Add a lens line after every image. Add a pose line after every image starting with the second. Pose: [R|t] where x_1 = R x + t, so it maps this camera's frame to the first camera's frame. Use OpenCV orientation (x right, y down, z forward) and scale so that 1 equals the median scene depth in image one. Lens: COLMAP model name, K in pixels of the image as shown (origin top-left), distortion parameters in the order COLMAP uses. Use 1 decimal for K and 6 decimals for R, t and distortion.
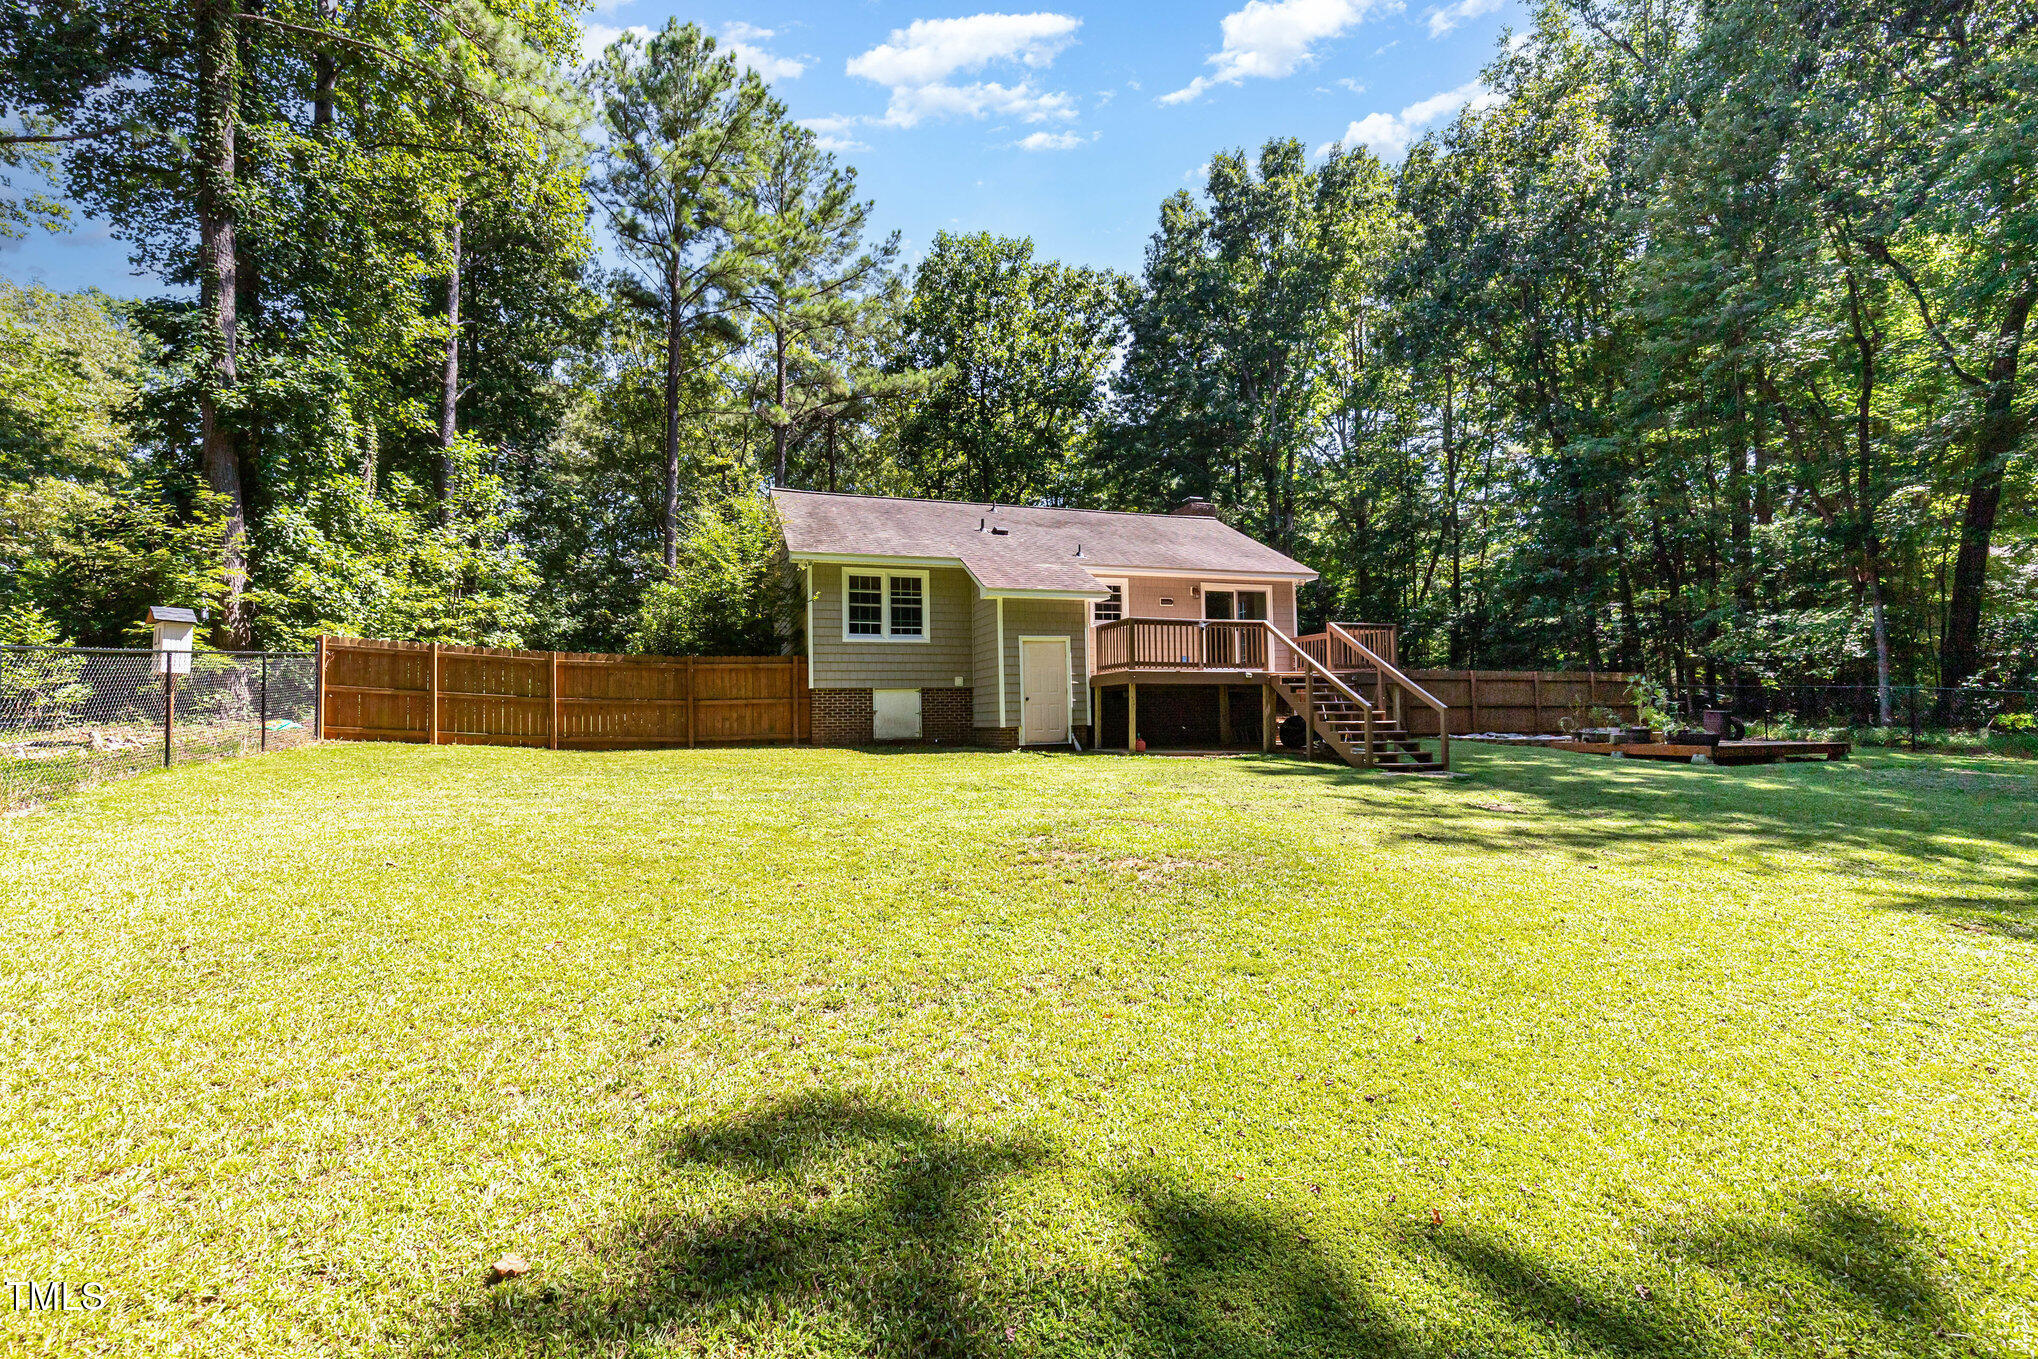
lens RADIAL K [[942.0, 0, 1019.0], [0, 942.0, 679.5], [0, 0, 1]] dist [-0.001296, -0.000180]
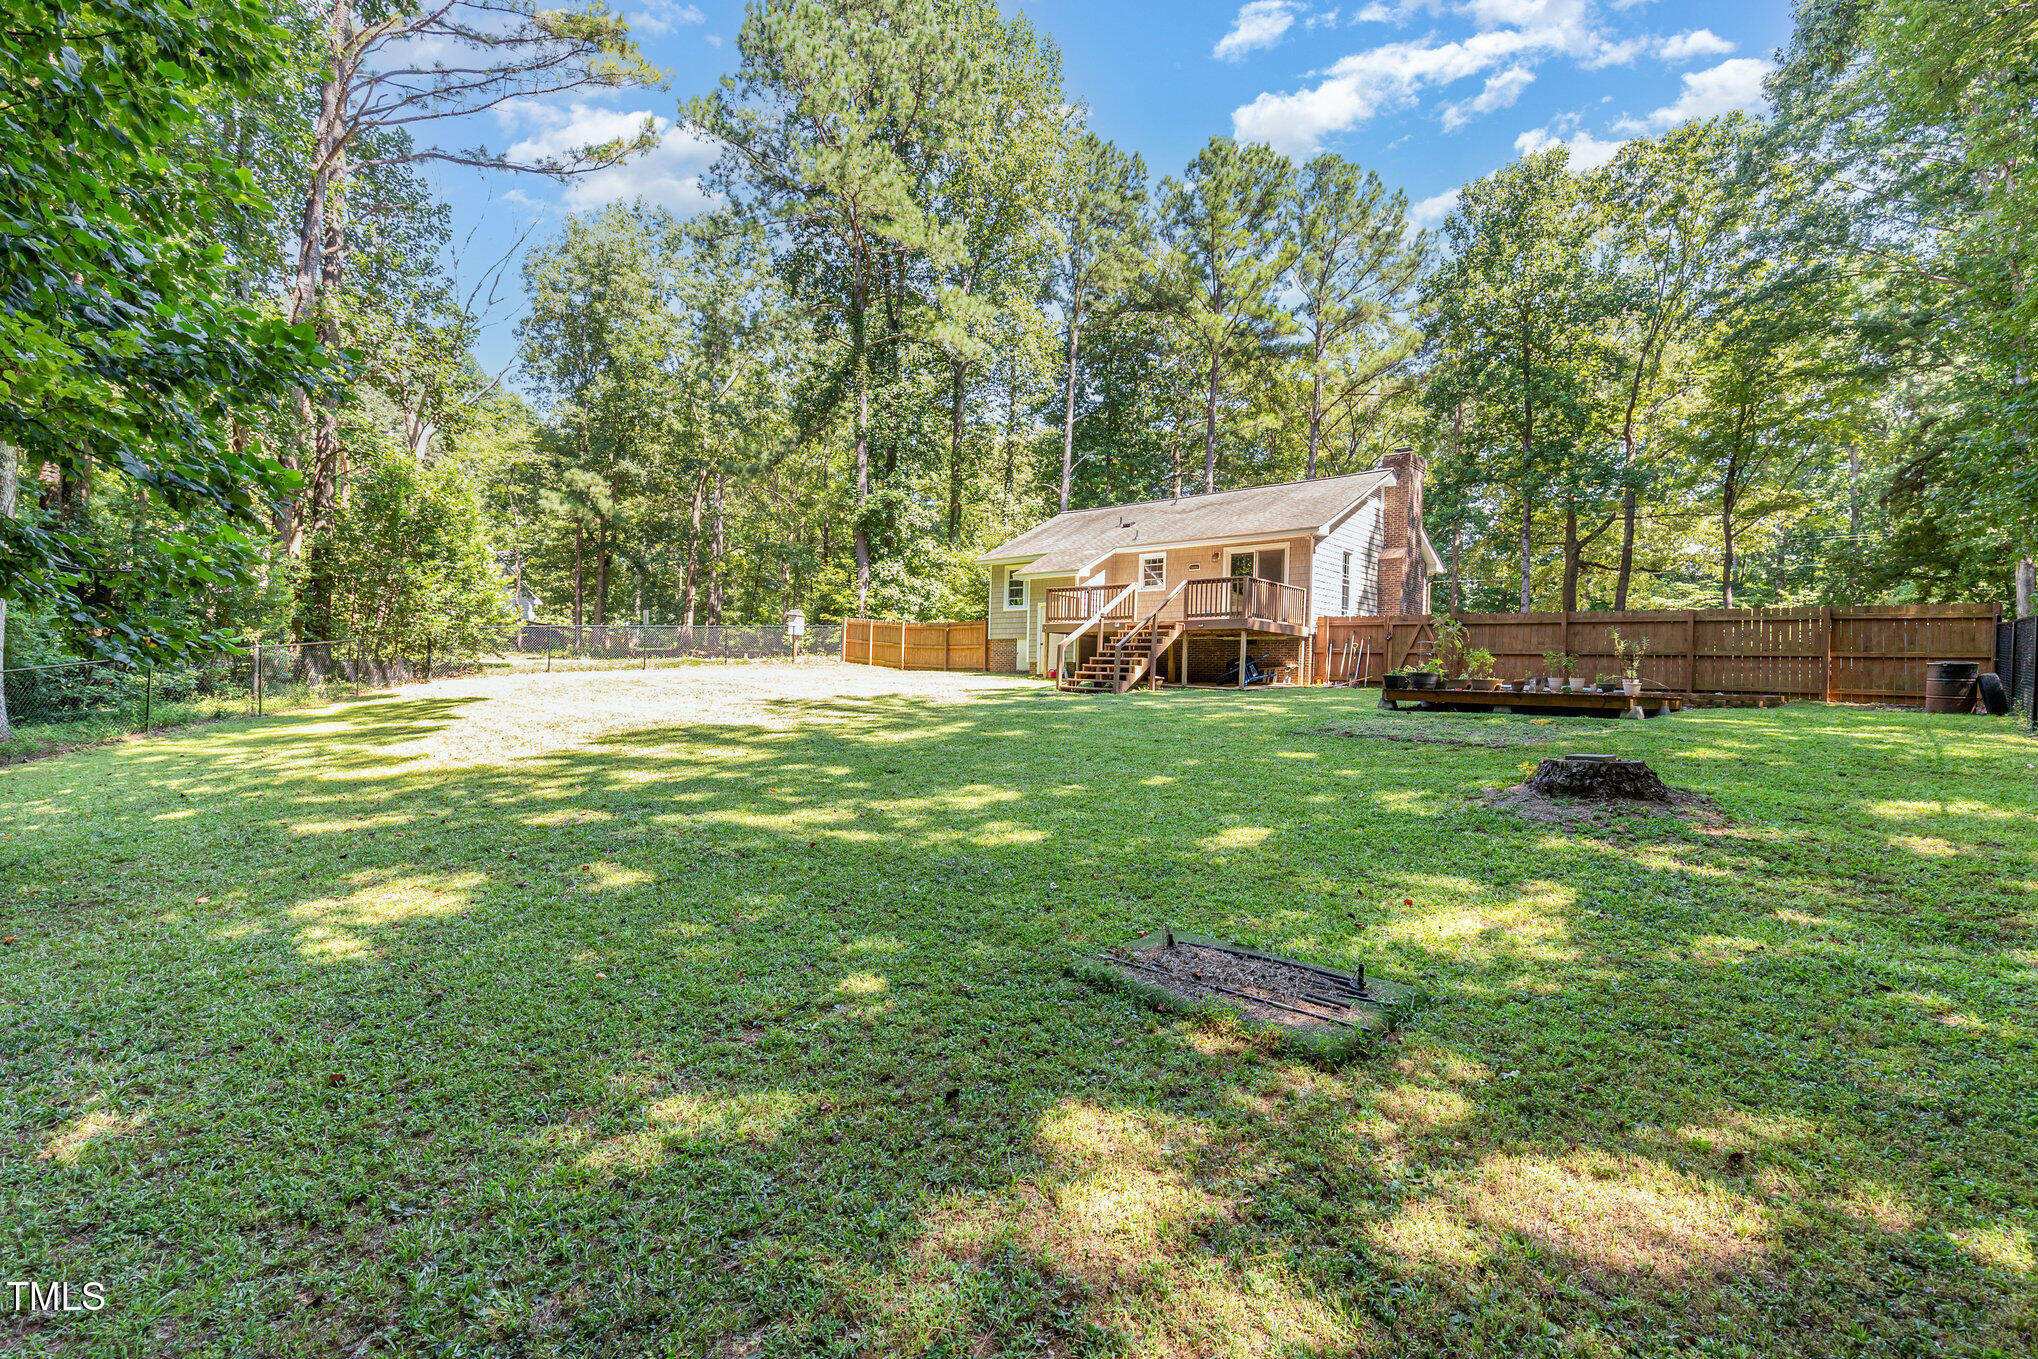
lens RADIAL K [[942.0, 0, 1019.0], [0, 942.0, 679.5], [0, 0, 1]] dist [-0.001296, -0.000180]
pose [[0.492647, 0.019944, -0.870001, 1.270568], [0.001258, 0.999720, 0.023630, 0.042072], [0.870228, -0.012736, 0.492484, 0.195891]]
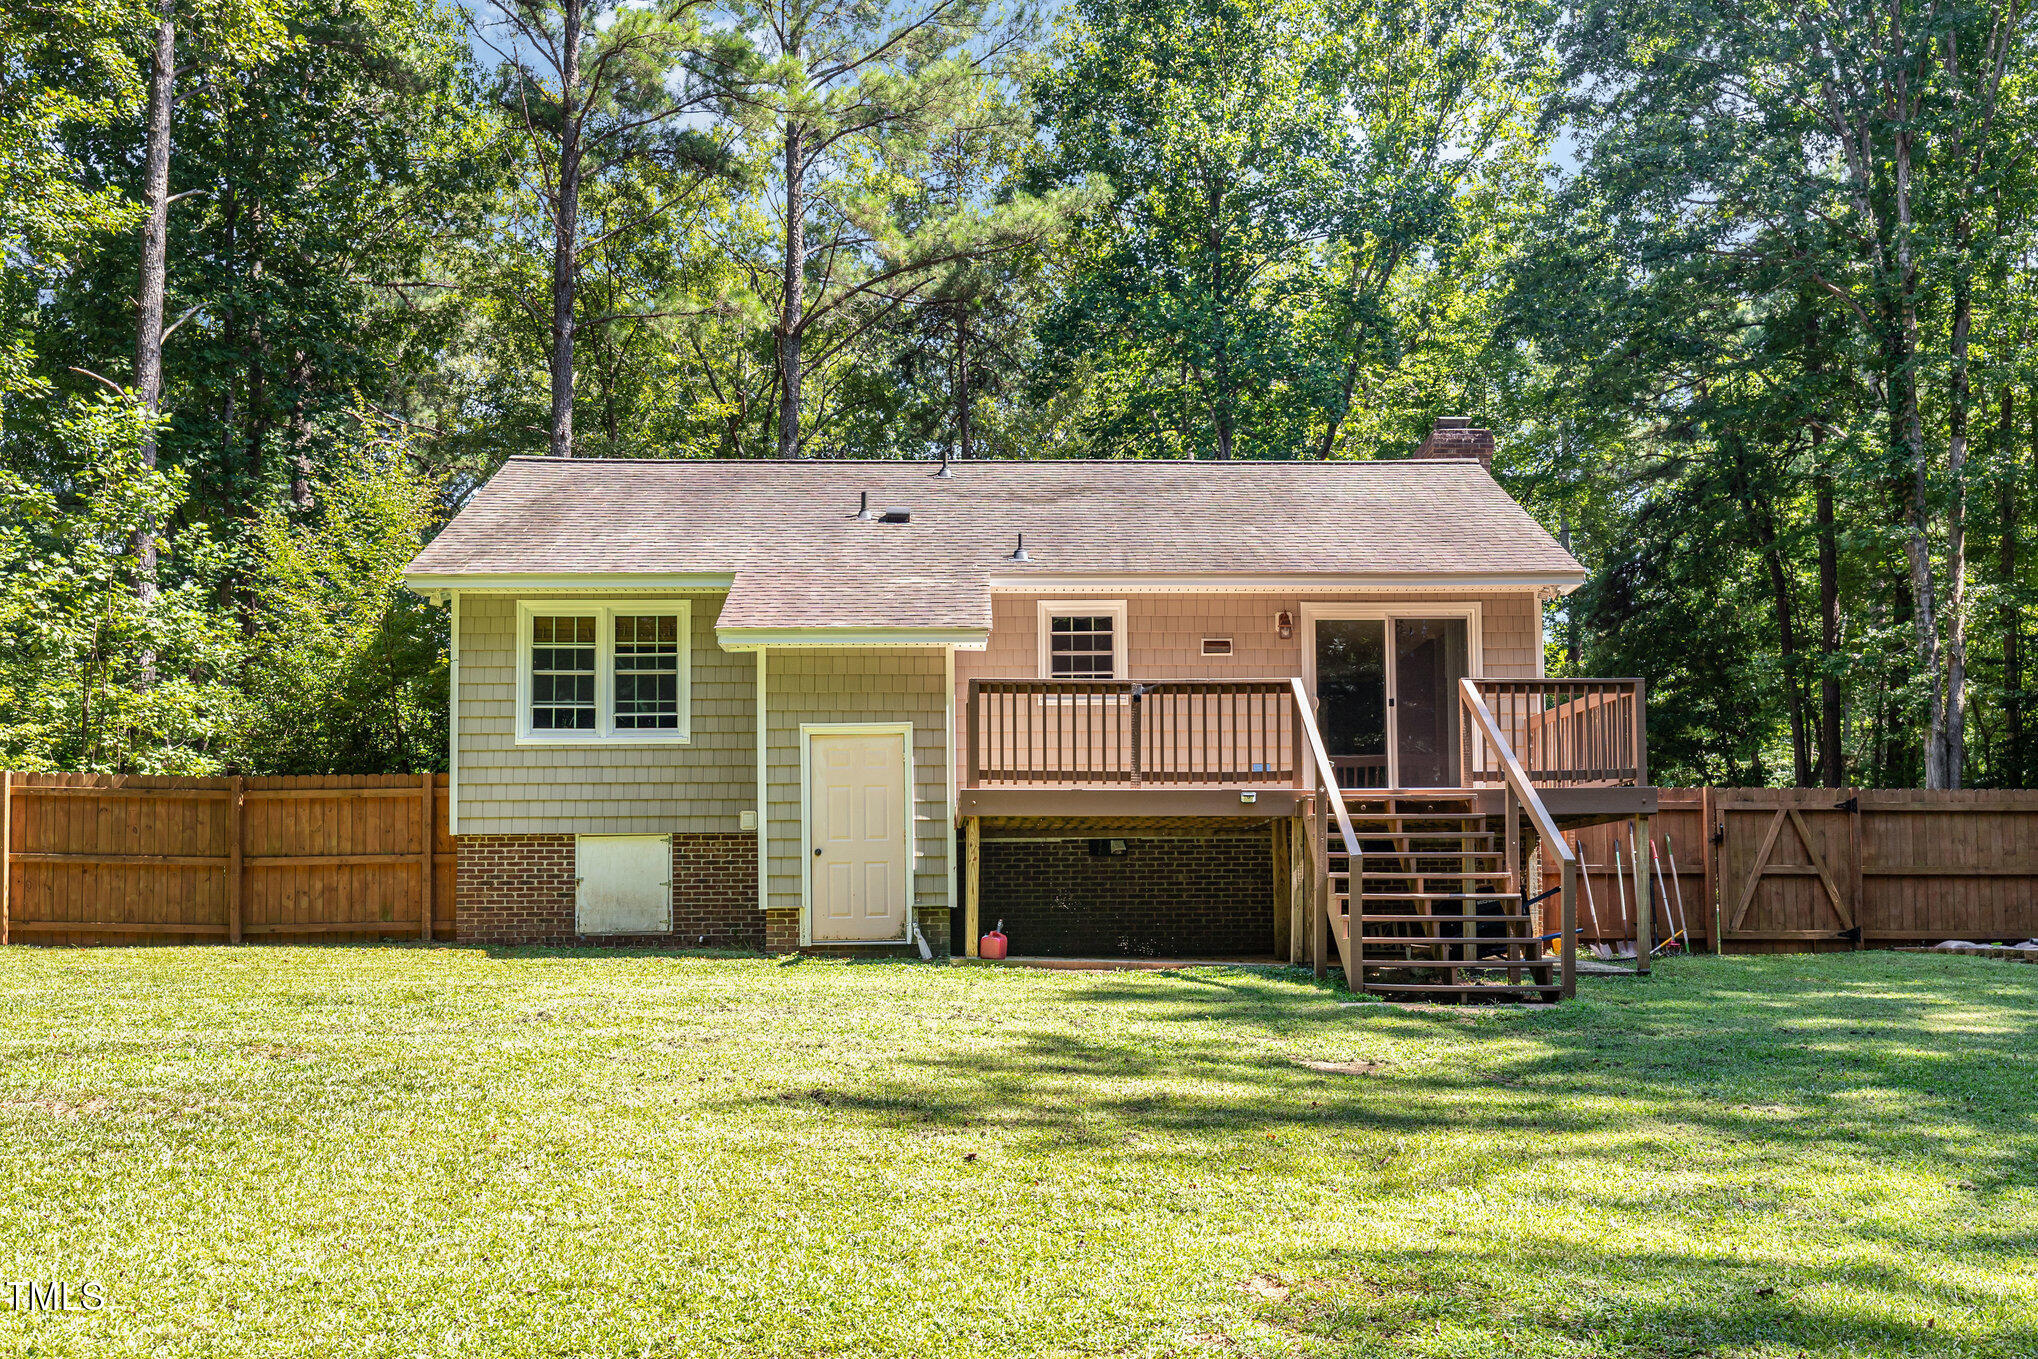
lens RADIAL K [[2064.4, 0, 1020.6], [0, 2064.4, 755.0], [0, 0, 1]] dist [-0.001716, 0.005393]
pose [[0.952511, -0.018891, -0.303917, 0.416951], [0.004207, 0.998795, -0.048901, 0.022171], [0.304474, 0.045300, 0.951443, 0.006077]]
